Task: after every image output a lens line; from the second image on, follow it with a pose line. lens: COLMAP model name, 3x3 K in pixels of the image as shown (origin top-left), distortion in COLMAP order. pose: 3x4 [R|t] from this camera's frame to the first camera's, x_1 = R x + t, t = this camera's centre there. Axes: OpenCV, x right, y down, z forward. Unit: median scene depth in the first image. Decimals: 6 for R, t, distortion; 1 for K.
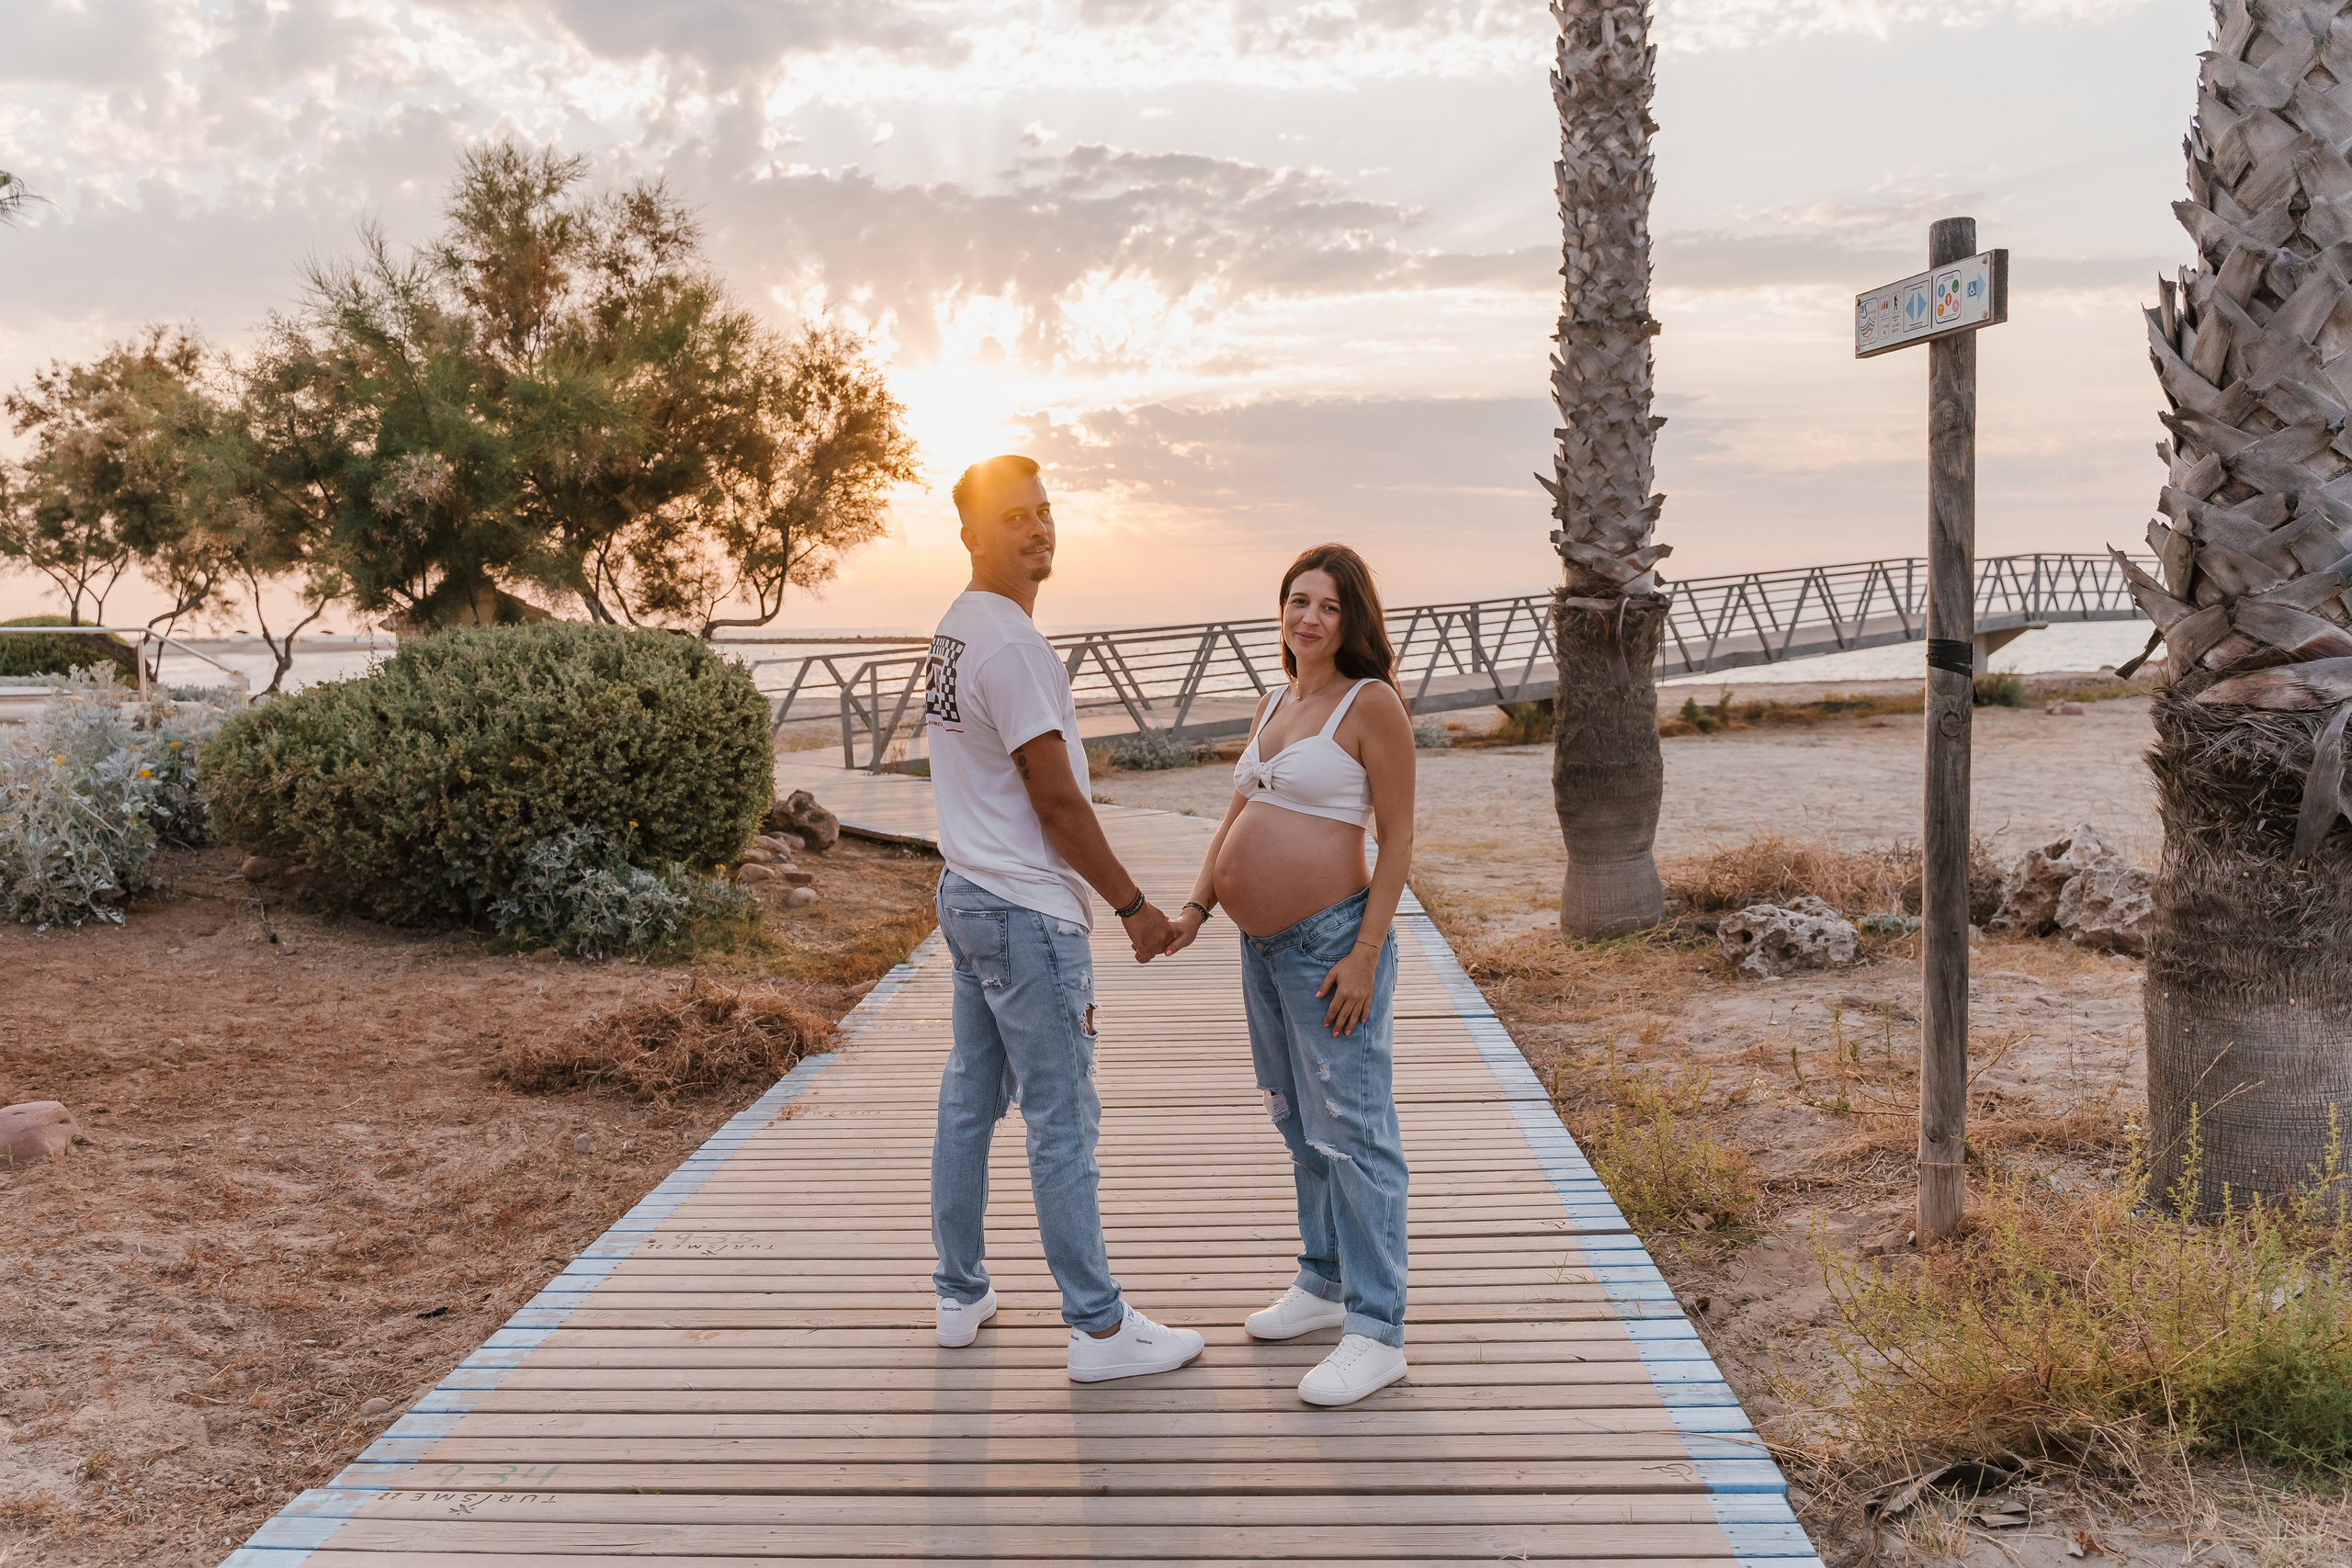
lens RADIAL K [[1866.8, 0, 1174.0], [0, 1866.8, 776.2], [0, 0, 1]] dist [-0.012335, 0.006650]
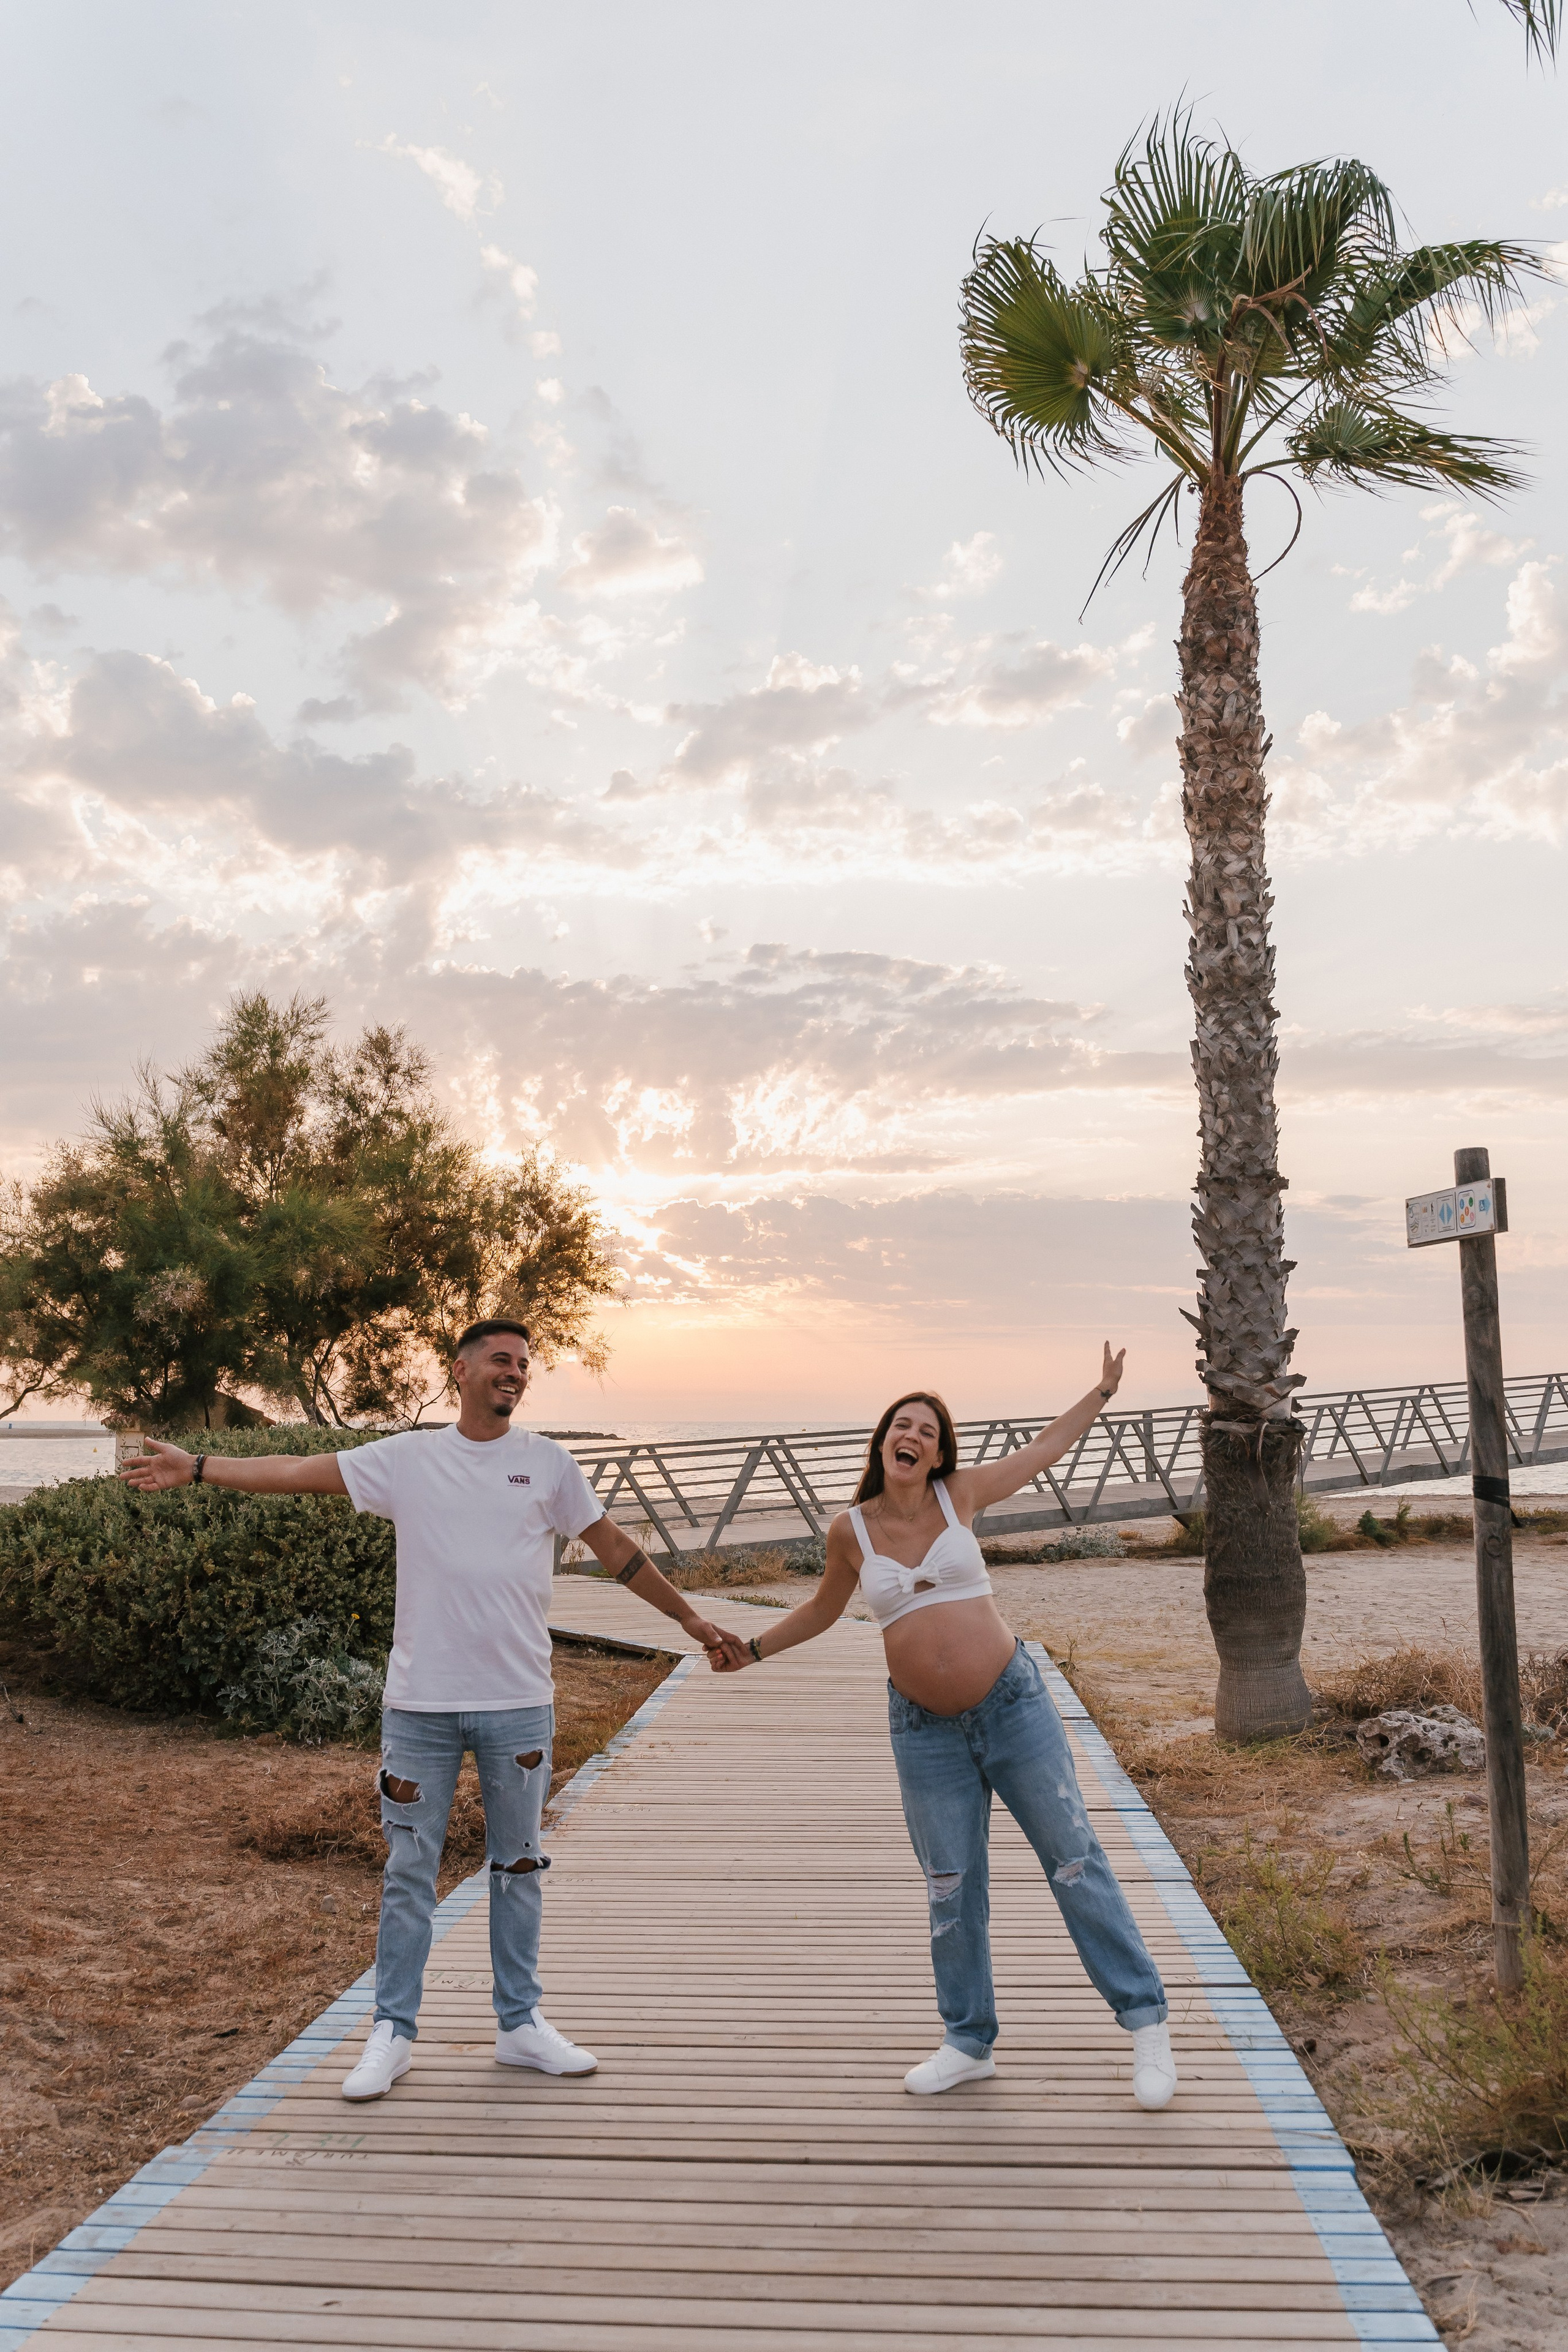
lens RADIAL K [[1946.6, 0, 792.5], [0, 1946.6, 1155.2], [0, 0, 1]] dist [-0.001423, -0.009829]
pose [[0.999530, 0.012073, -0.028178, -0.006951], [-0.017841, 0.976573, -0.214448, 0.001967], [0.024929, 0.214850, 0.976329, -0.158533]]
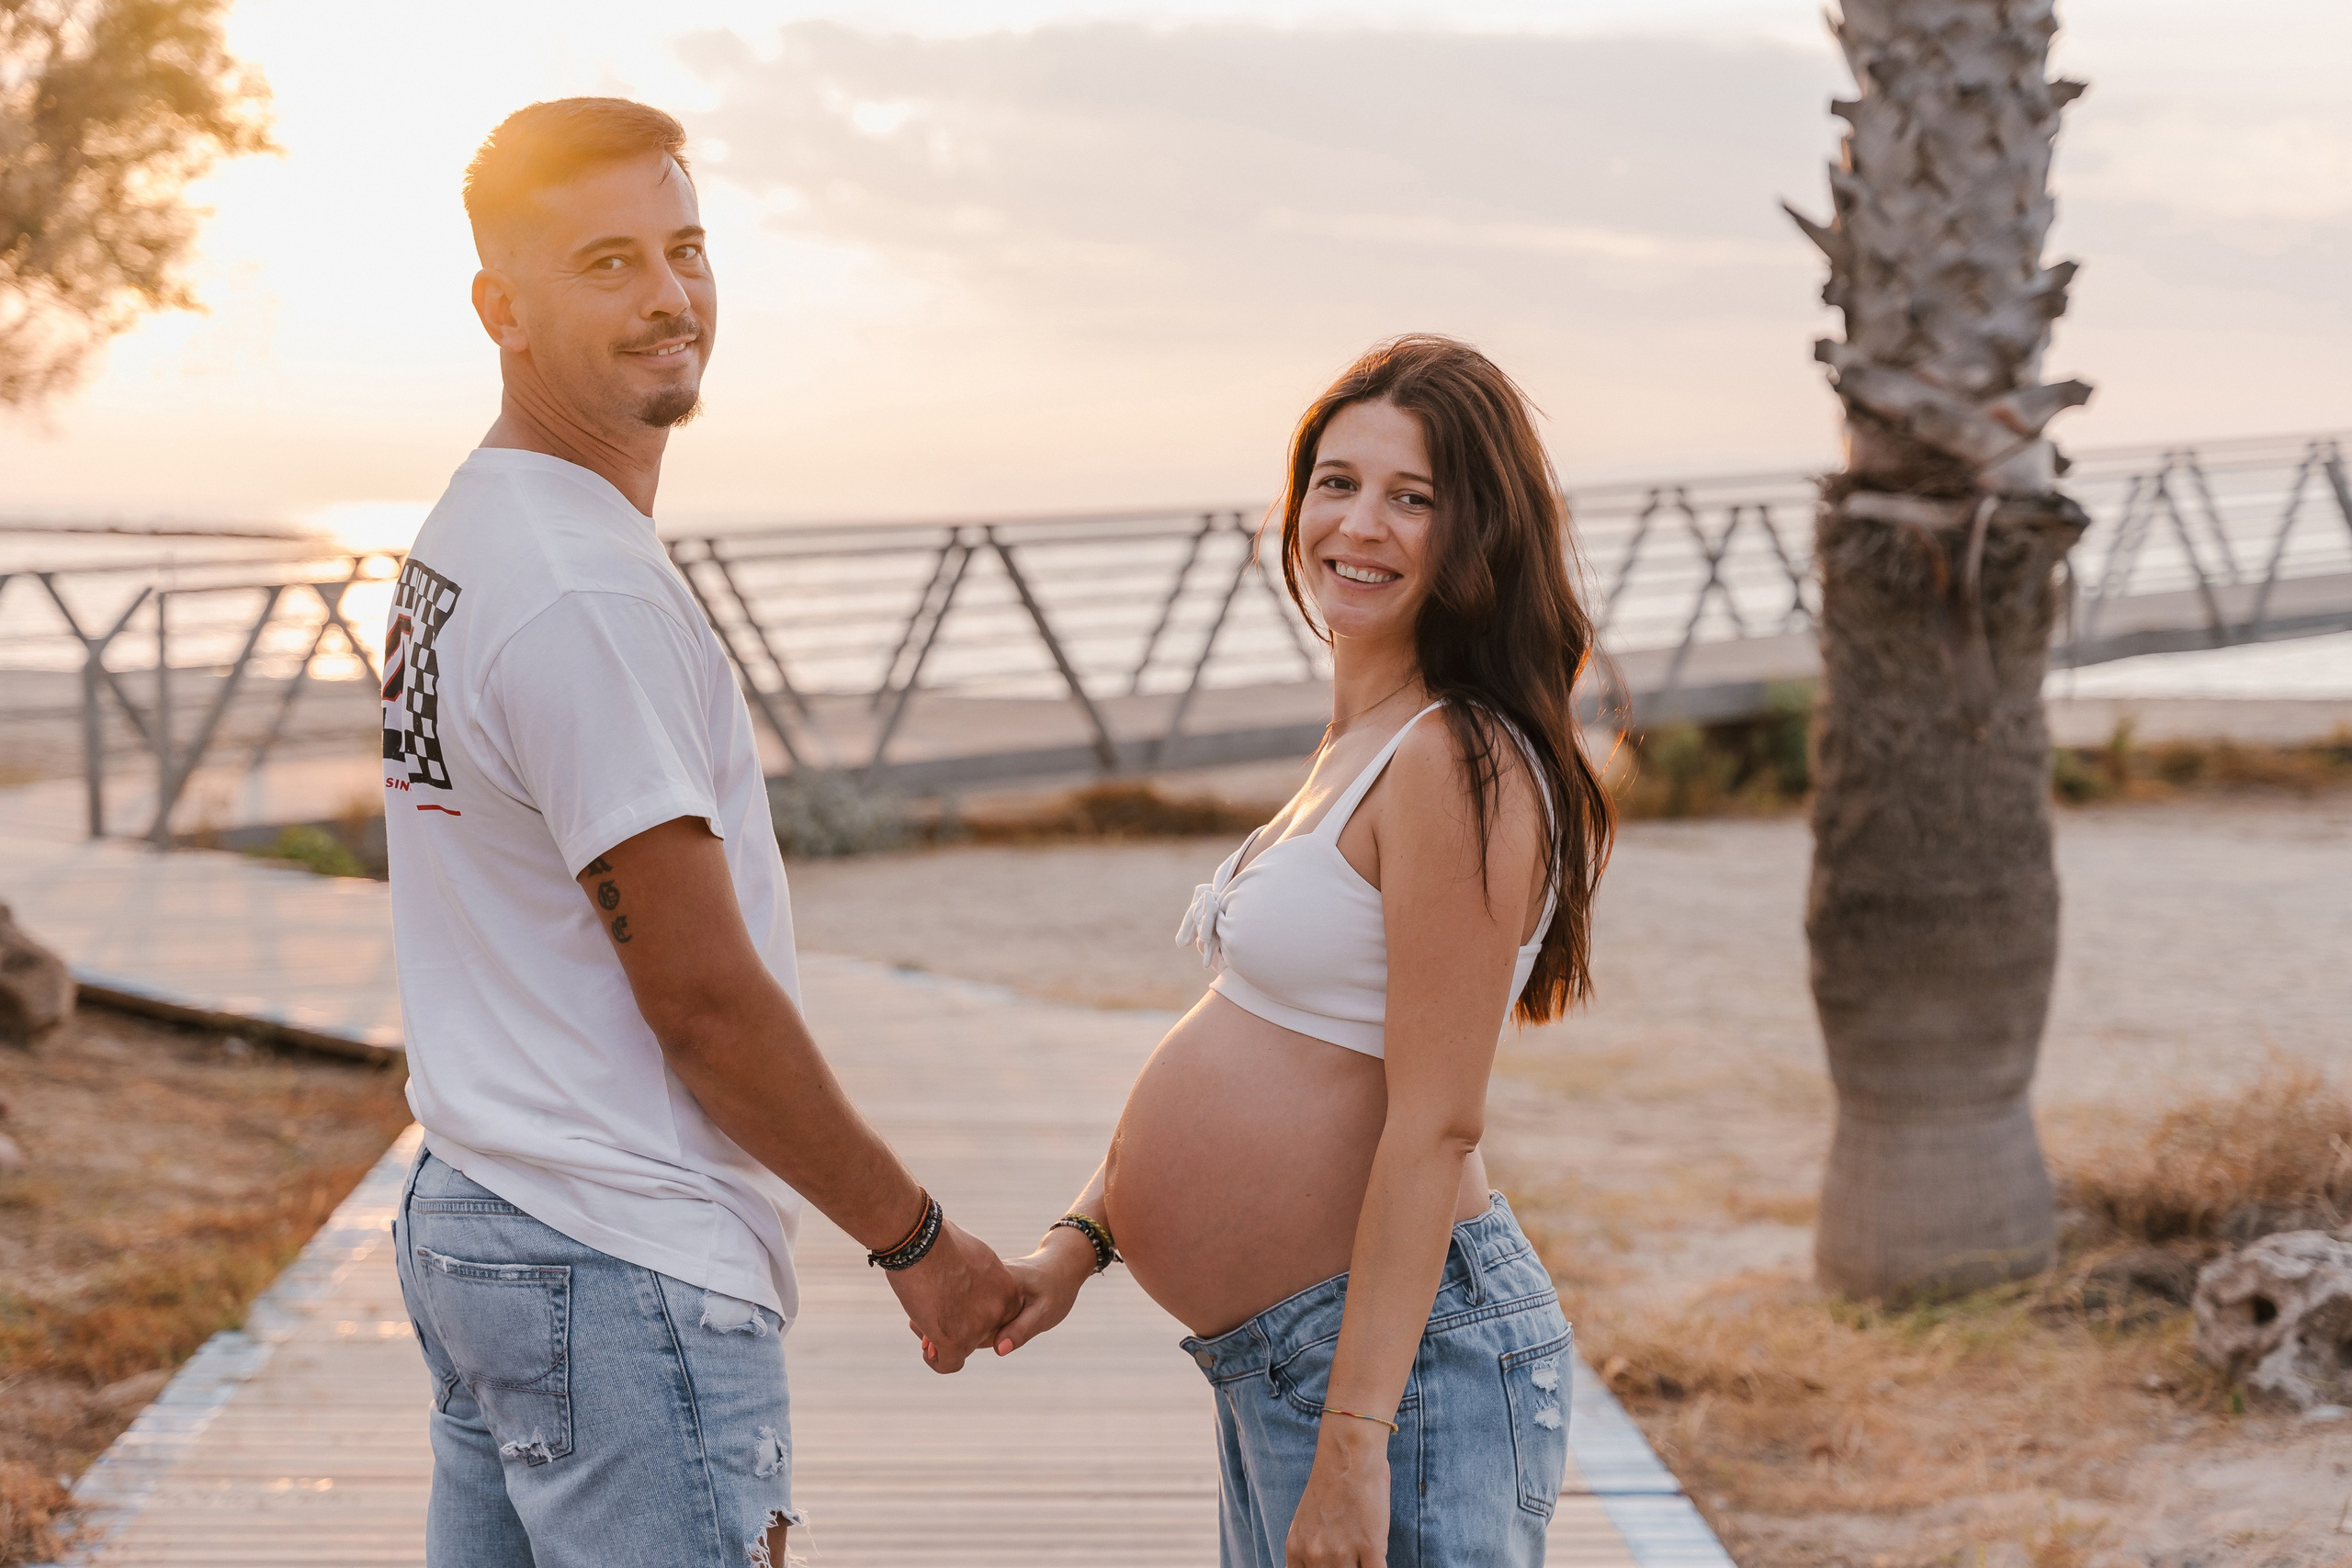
lens RADIAL K [[4265.7, 0, 1173.7], [0, 4265.7, 778.6], [0, 0, 1]] dist [0.029685, 0.000000]
pose [[0.996644, 0.026633, 0.077398, -0.014968], [-0.024987, 0.999442, -0.022154, -0.005790], [-0.077945, 0.020146, 0.996754, 0.043492]]
